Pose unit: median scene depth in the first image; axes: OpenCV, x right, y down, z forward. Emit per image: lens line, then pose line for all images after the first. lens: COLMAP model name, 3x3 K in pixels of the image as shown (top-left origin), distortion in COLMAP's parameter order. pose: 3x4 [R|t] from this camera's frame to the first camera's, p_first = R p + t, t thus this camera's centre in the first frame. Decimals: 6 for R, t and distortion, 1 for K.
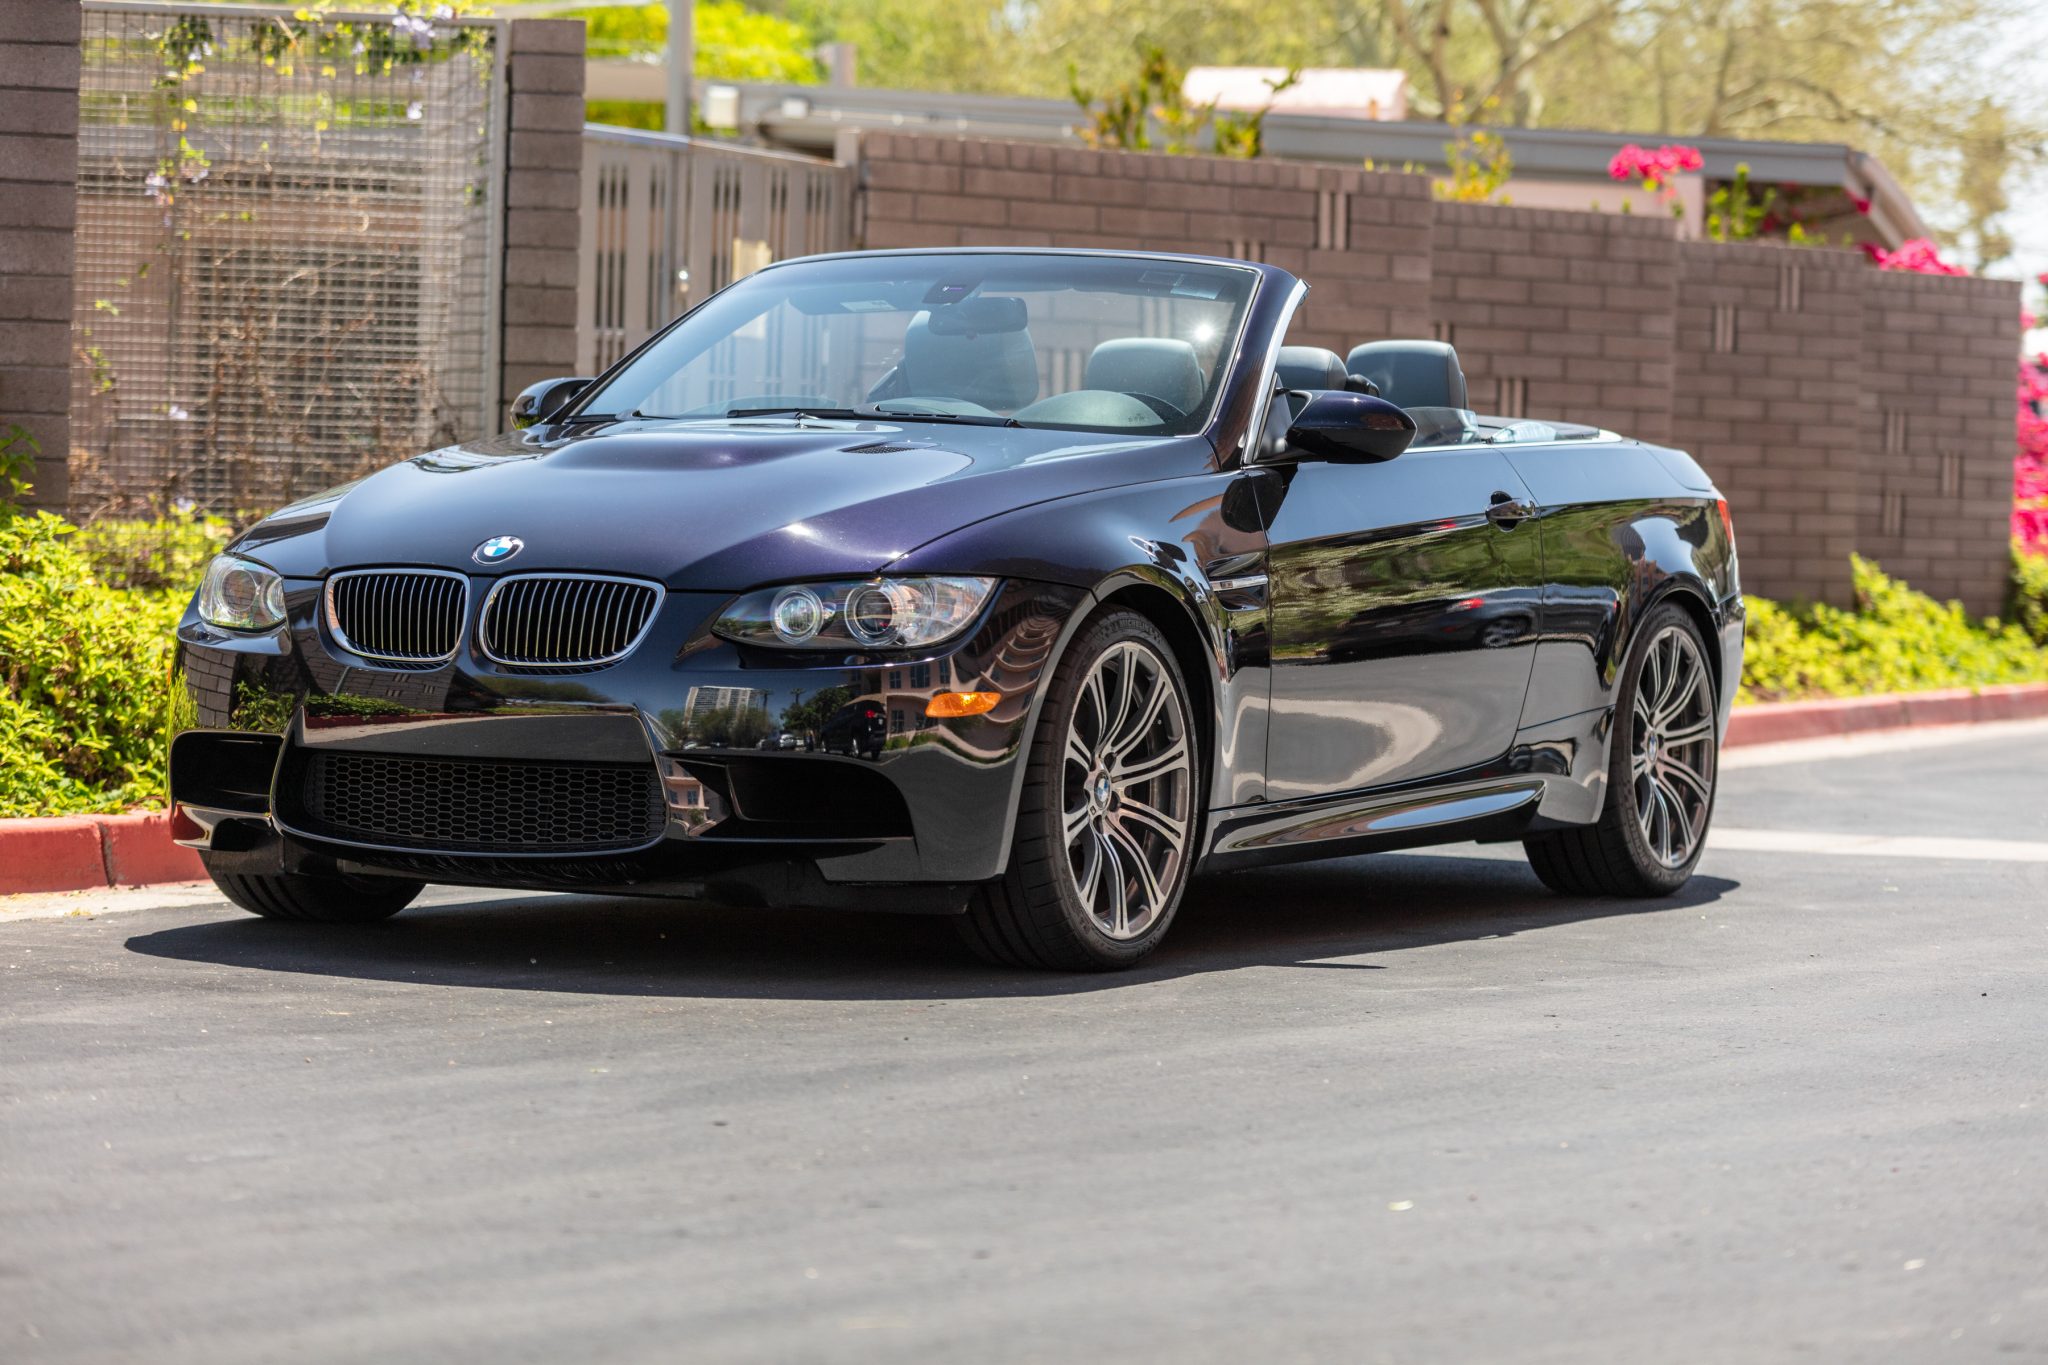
lens RADIAL K [[6964.2, 0, 1024.0], [0, 6964.2, 682.5], [0, 0, 1]] dist [0.026437, -0.196357]
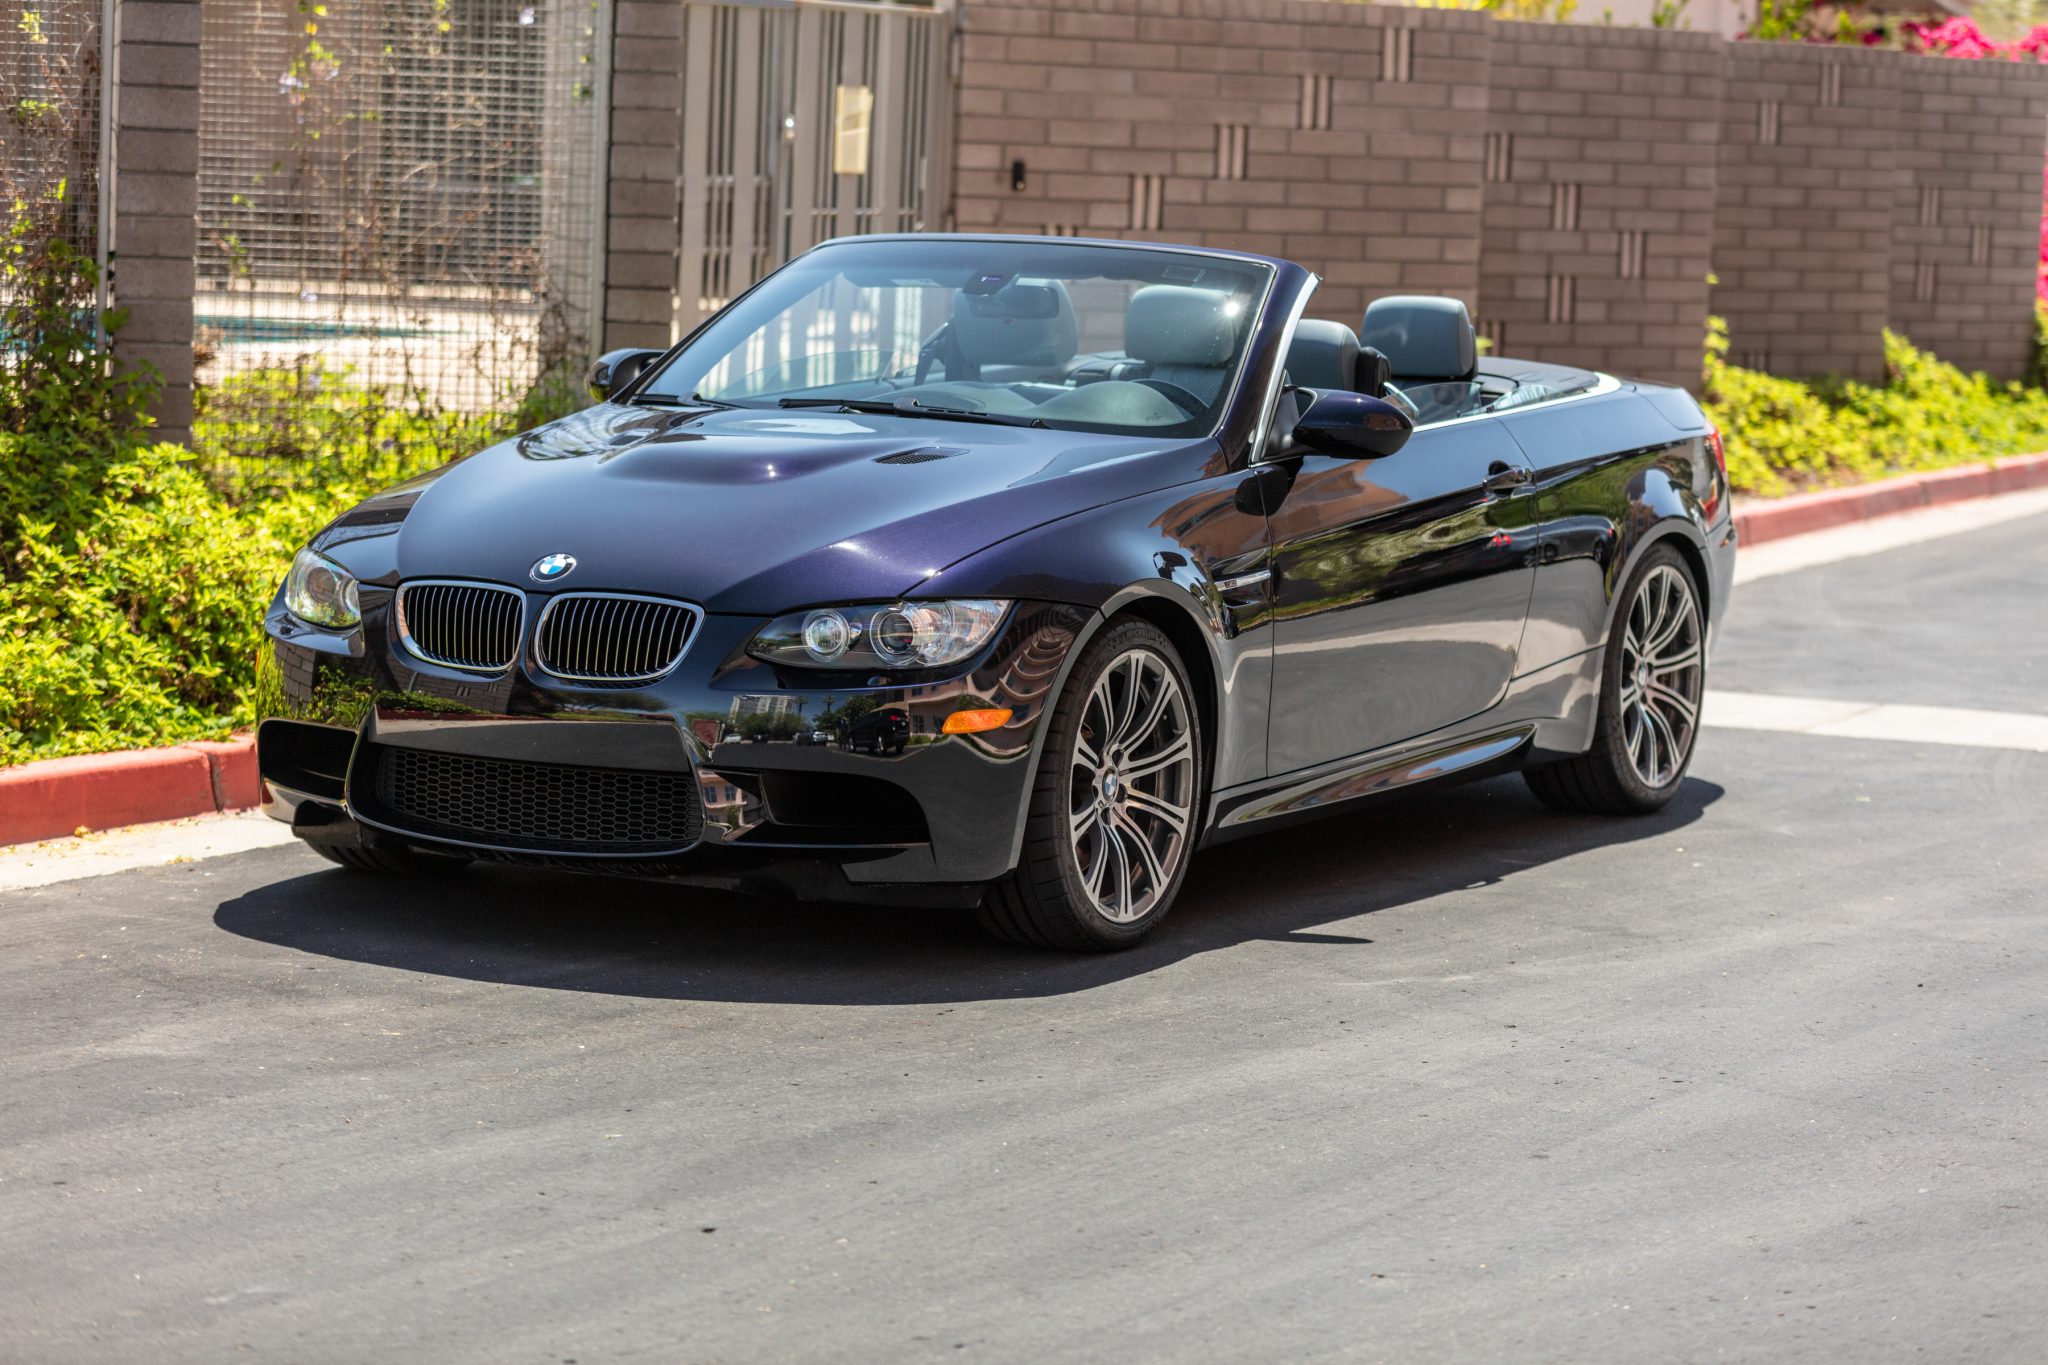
lens RADIAL K [[6336.0, 0, 993.2], [0, 6336.0, 732.4], [0, 0, 1]] dist [0.045280, -0.497119]
pose [[0.999489, 0.011590, -0.029775, 0.019256], [-0.009205, 0.996831, 0.079014, -0.060784], [0.030597, -0.078700, 0.996429, 0.012725]]
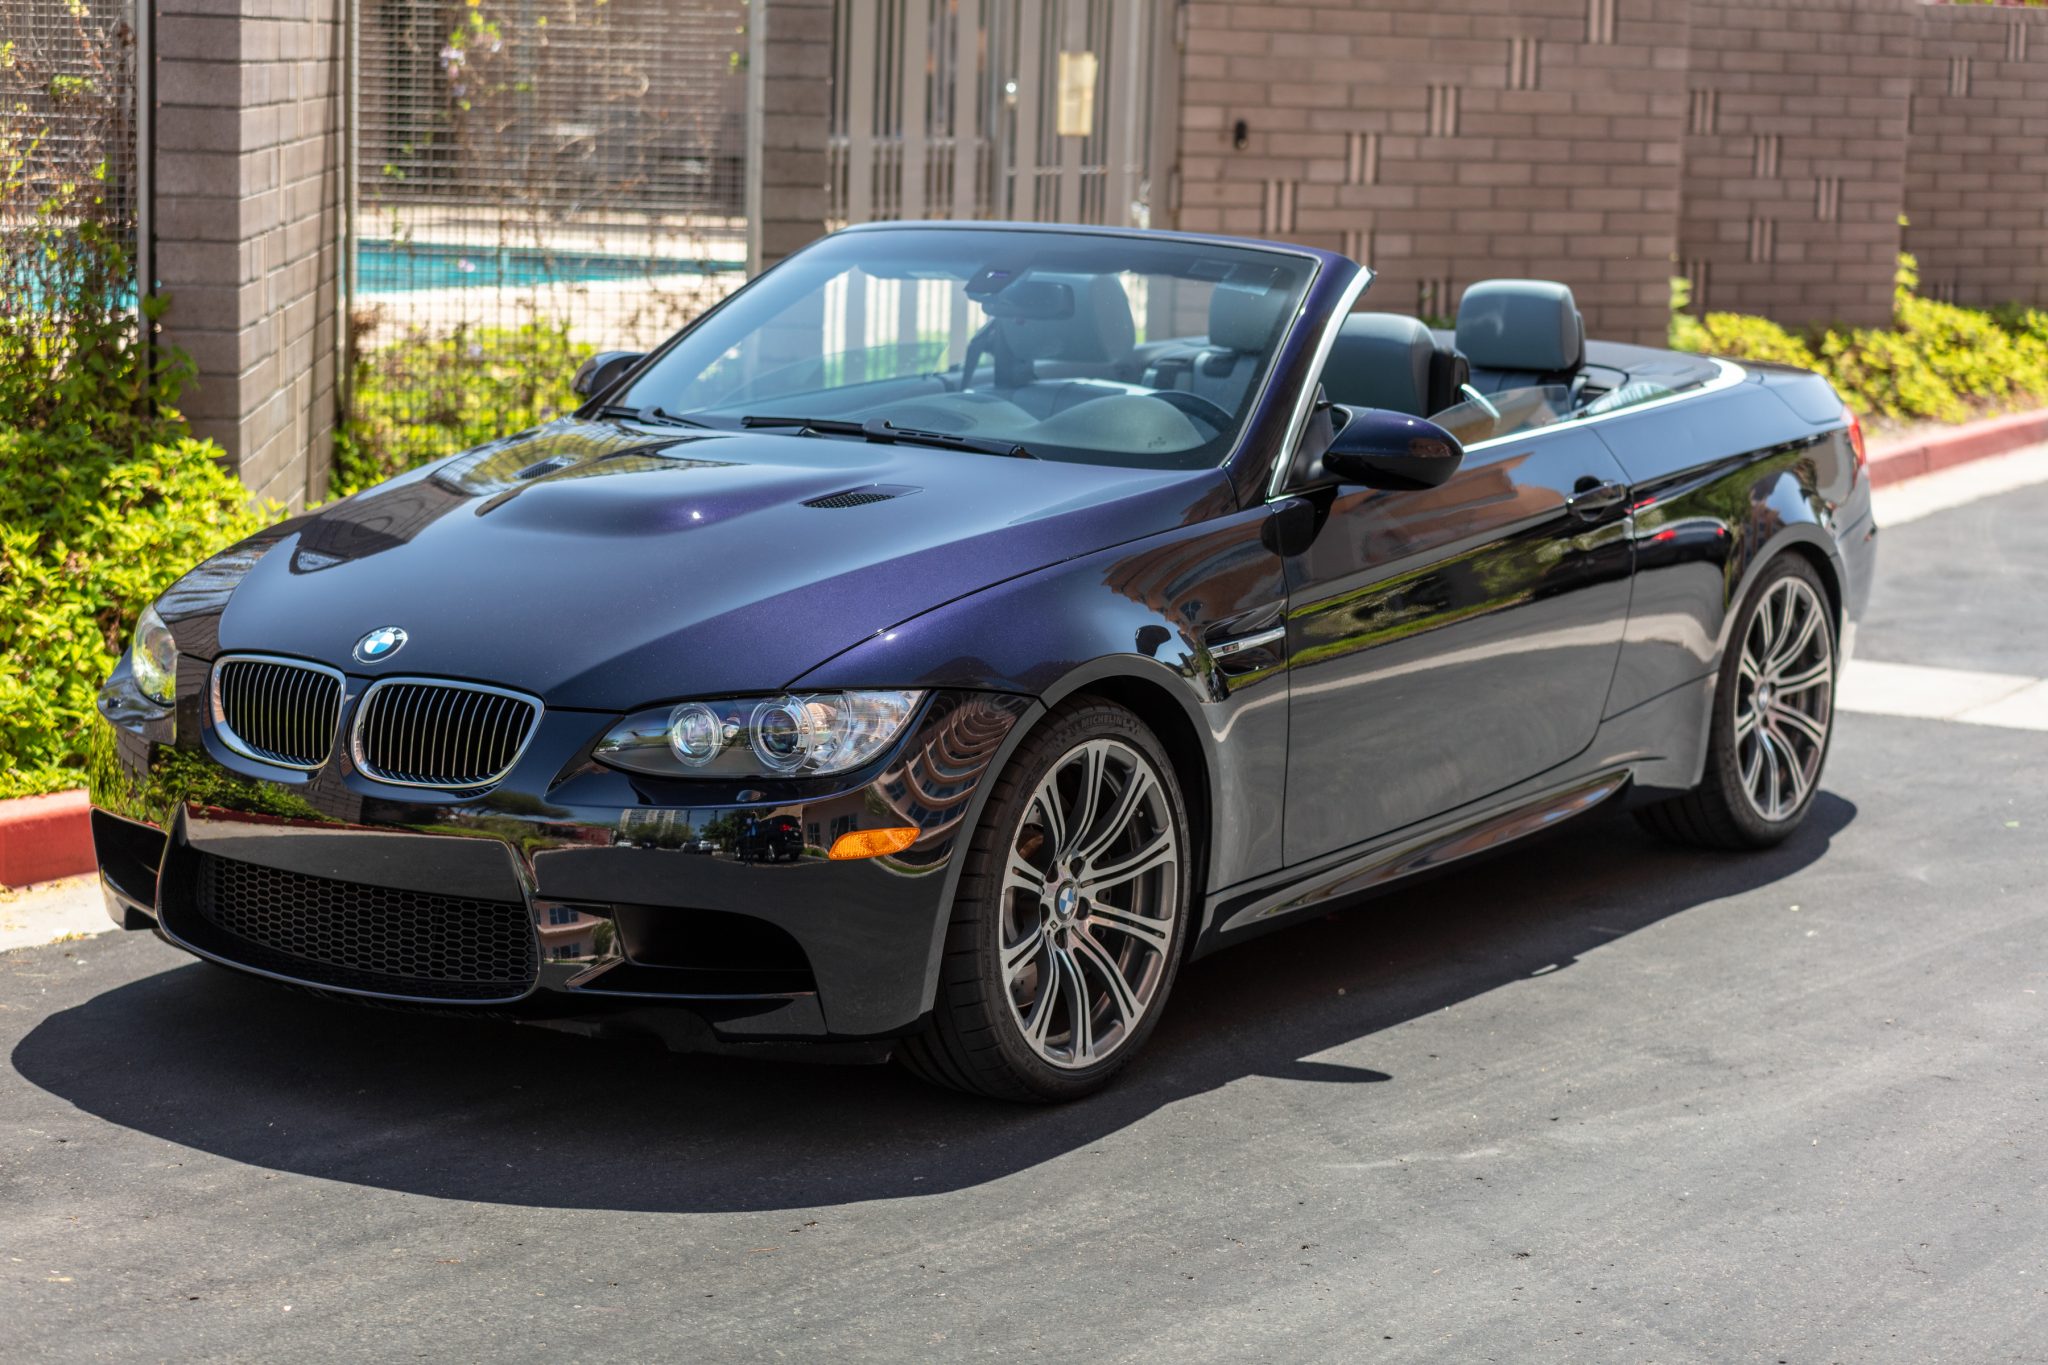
lens RADIAL K [[4427.5, 0, 970.3], [0, 4427.5, 727.1], [0, 0, 1]] dist [0.065739, -0.369757]
pose [[0.990911, 0.020254, -0.132987, 0.064360], [-0.002947, 0.991631, 0.129068, -0.069601], [0.134489, -0.127503, 0.982678, 0.376119]]
